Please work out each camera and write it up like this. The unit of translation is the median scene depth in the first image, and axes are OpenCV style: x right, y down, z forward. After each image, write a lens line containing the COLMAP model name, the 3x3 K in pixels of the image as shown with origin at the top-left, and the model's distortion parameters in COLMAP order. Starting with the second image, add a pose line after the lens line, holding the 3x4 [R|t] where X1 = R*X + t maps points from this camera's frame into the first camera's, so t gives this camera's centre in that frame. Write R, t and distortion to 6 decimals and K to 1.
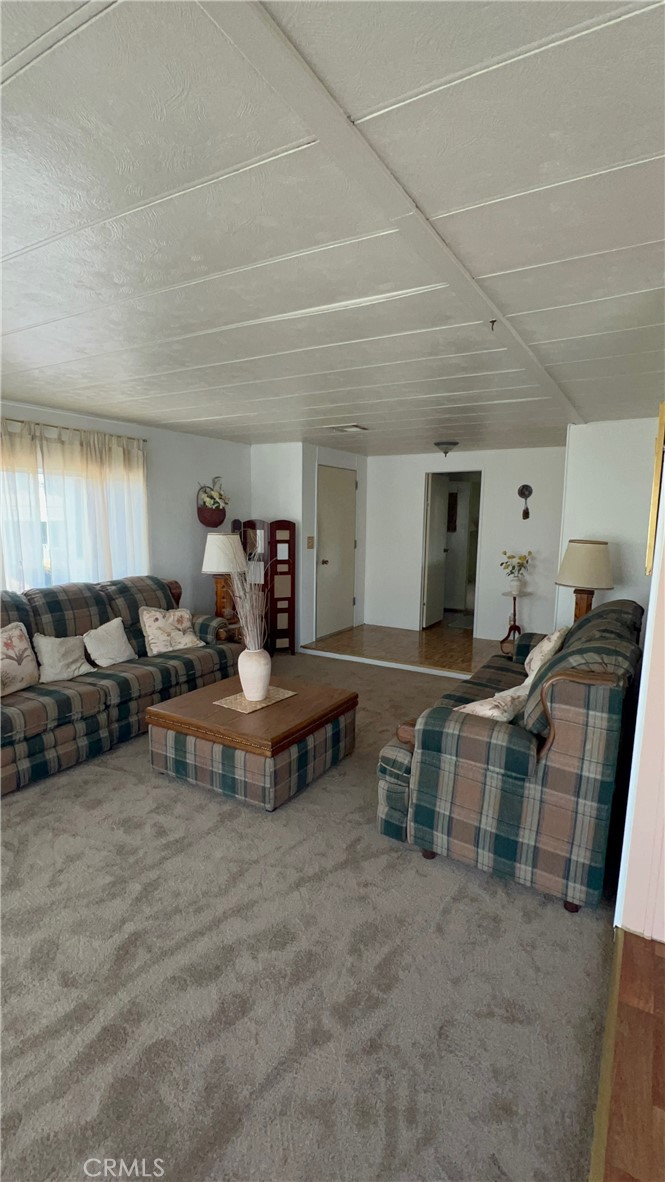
lens RADIAL K [[544.7, 0, 335.4], [0, 544.7, 590.6], [0, 0, 1]] dist [0.000301, 0.001134]
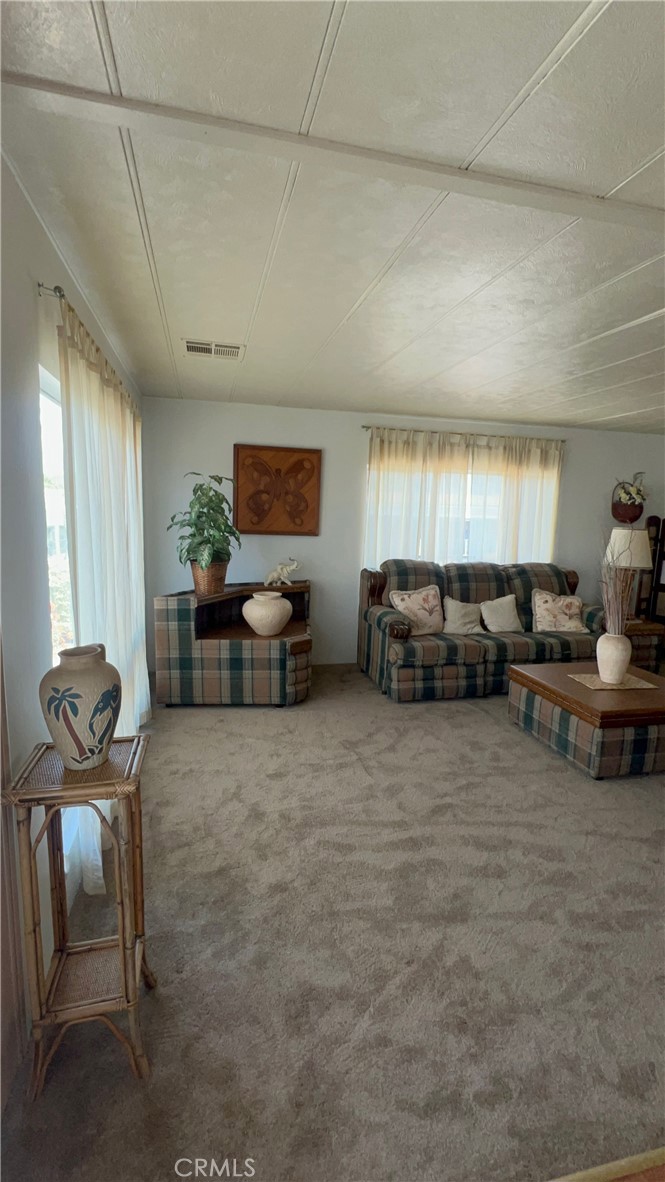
lens RADIAL K [[544.7, 0, 335.4], [0, 544.7, 590.6], [0, 0, 1]] dist [0.000301, 0.001134]
pose [[0.696210, 0.118444, -0.707999, 0.199515], [-0.121889, 0.991477, 0.046008, 0.040446], [0.707414, 0.054266, 0.704713, -0.117170]]
